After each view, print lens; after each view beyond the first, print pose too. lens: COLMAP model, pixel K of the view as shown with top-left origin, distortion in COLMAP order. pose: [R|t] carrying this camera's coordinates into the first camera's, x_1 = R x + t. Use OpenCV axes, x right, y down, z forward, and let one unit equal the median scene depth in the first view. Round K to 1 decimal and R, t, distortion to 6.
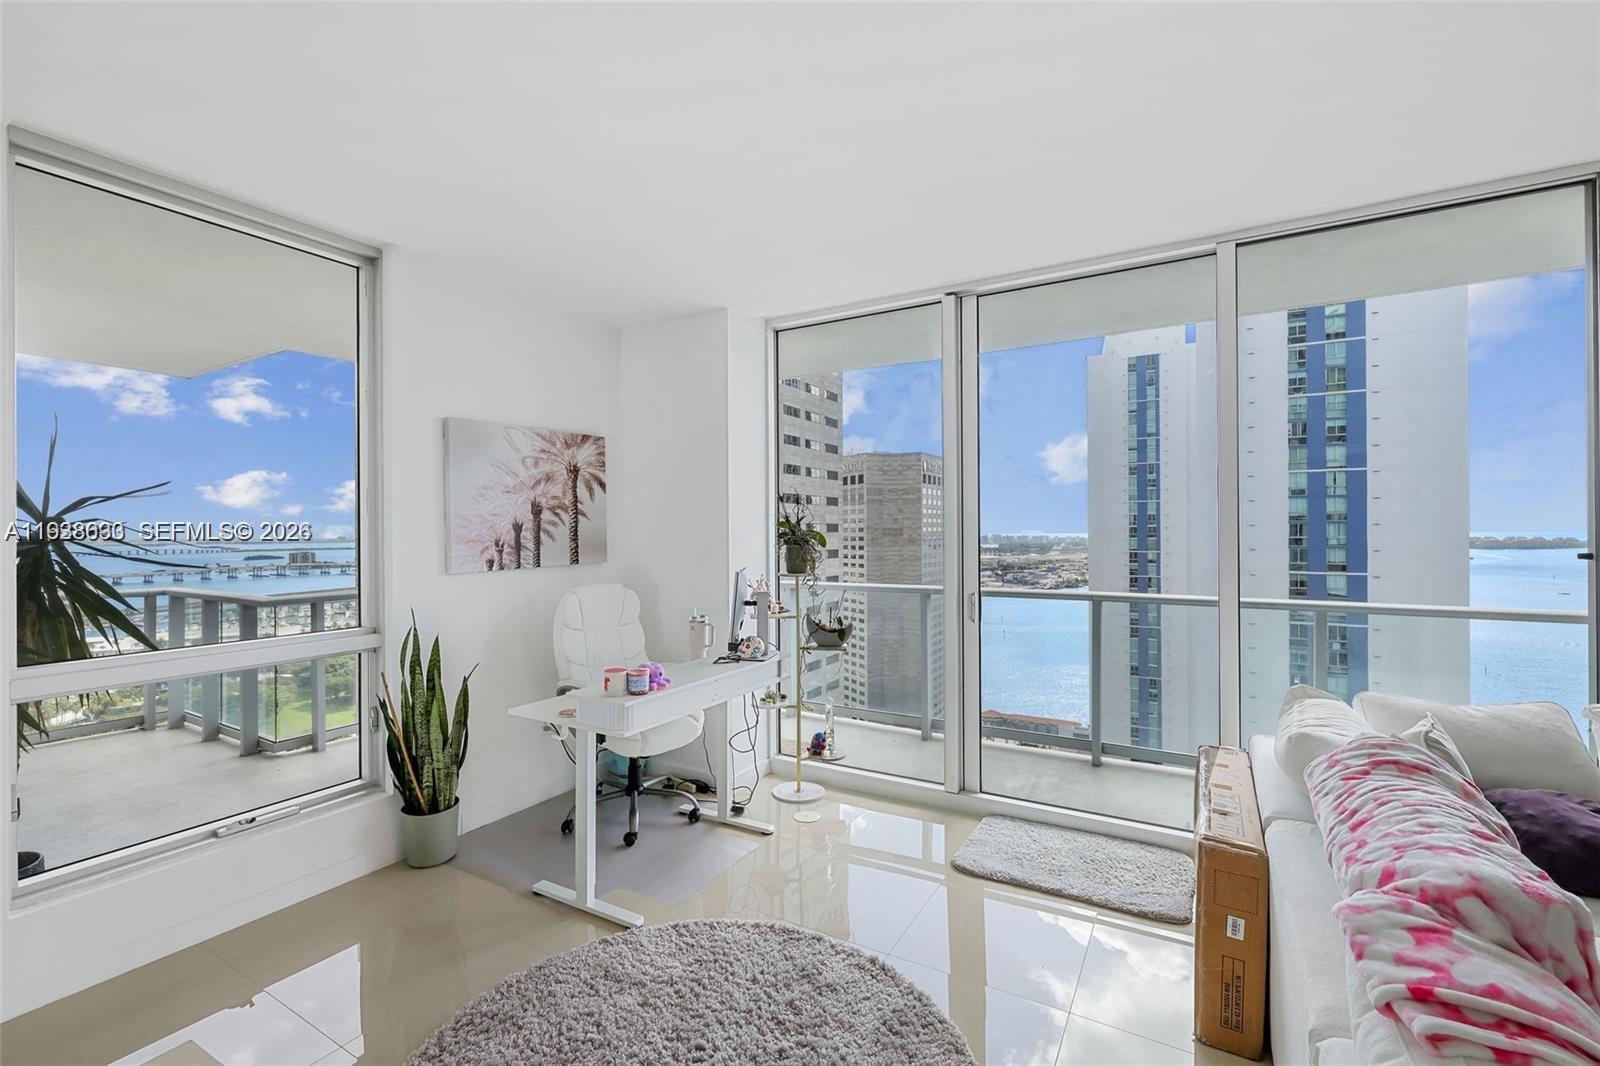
lens RADIAL K [[702.4, 0, 810.1], [0, 702.4, 522.1], [0, 0, 1]] dist [-0.005395, 0.002044]
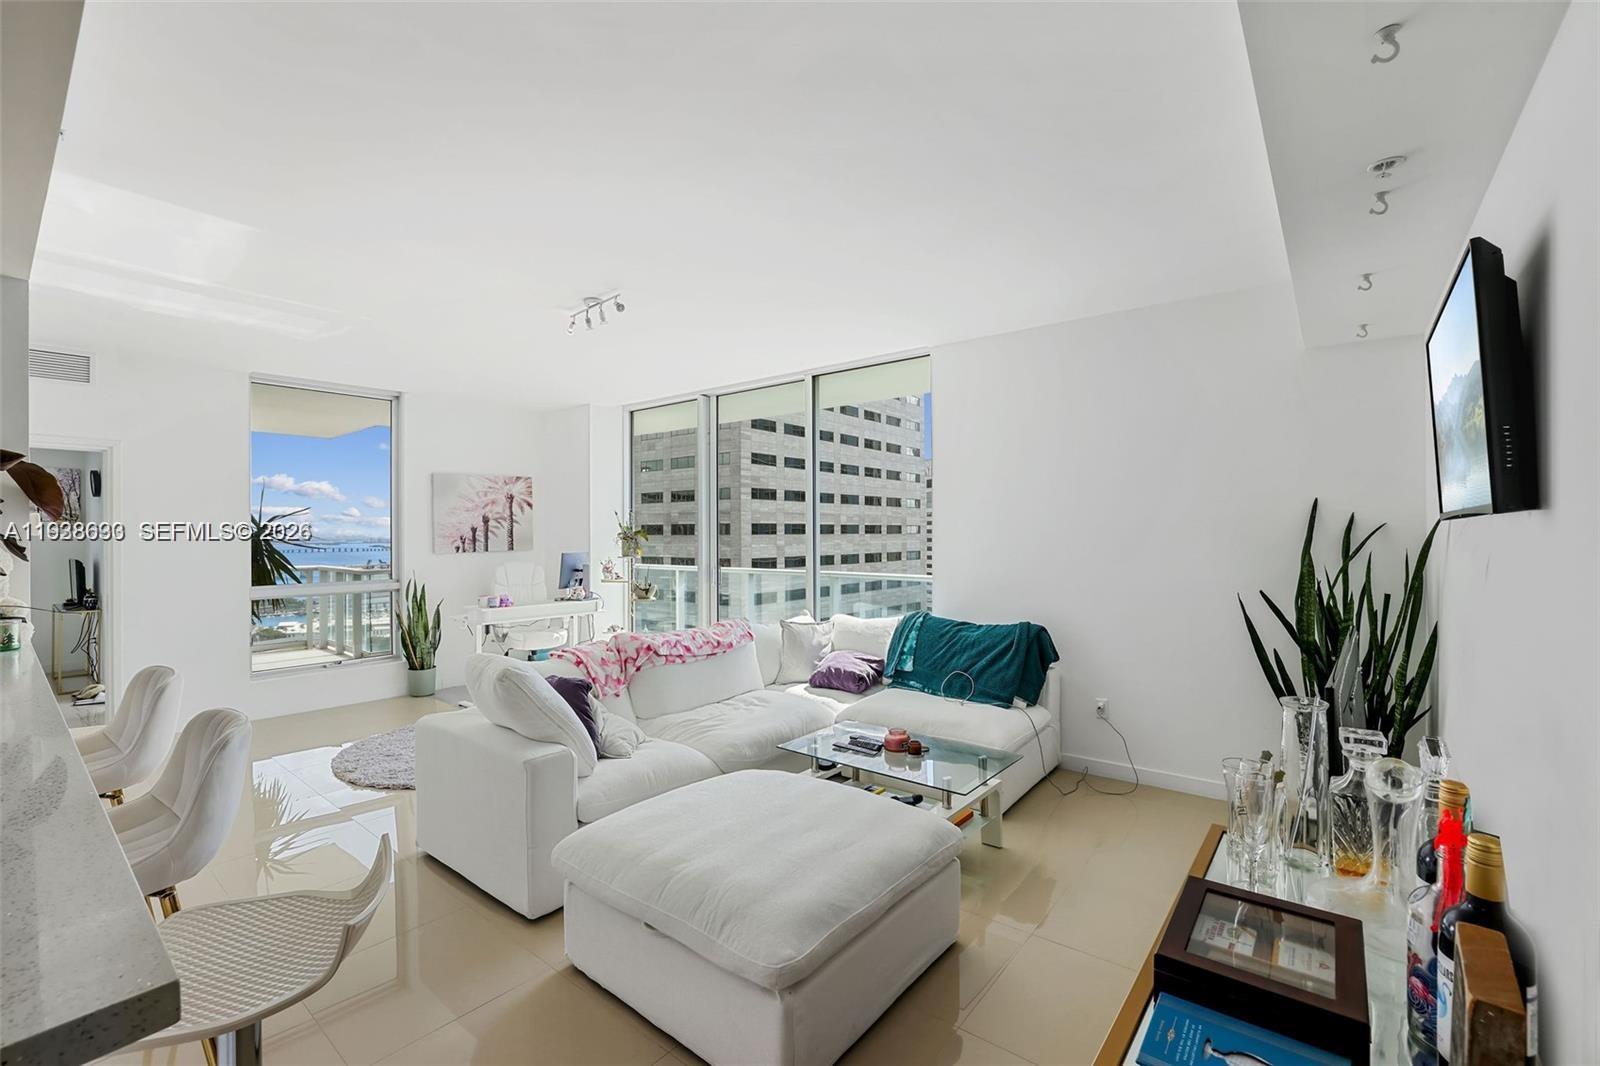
lens RADIAL K [[702.4, 0, 772.5], [0, 702.4, 532.1], [0, 0, 1]] dist [-0.005395, 0.002044]
pose [[0.982112, 0.003329, -0.188270, 0.694133], [-0.000961, 0.999919, 0.012672, -0.009918], [0.188297, -0.012264, 0.982036, -0.658546]]
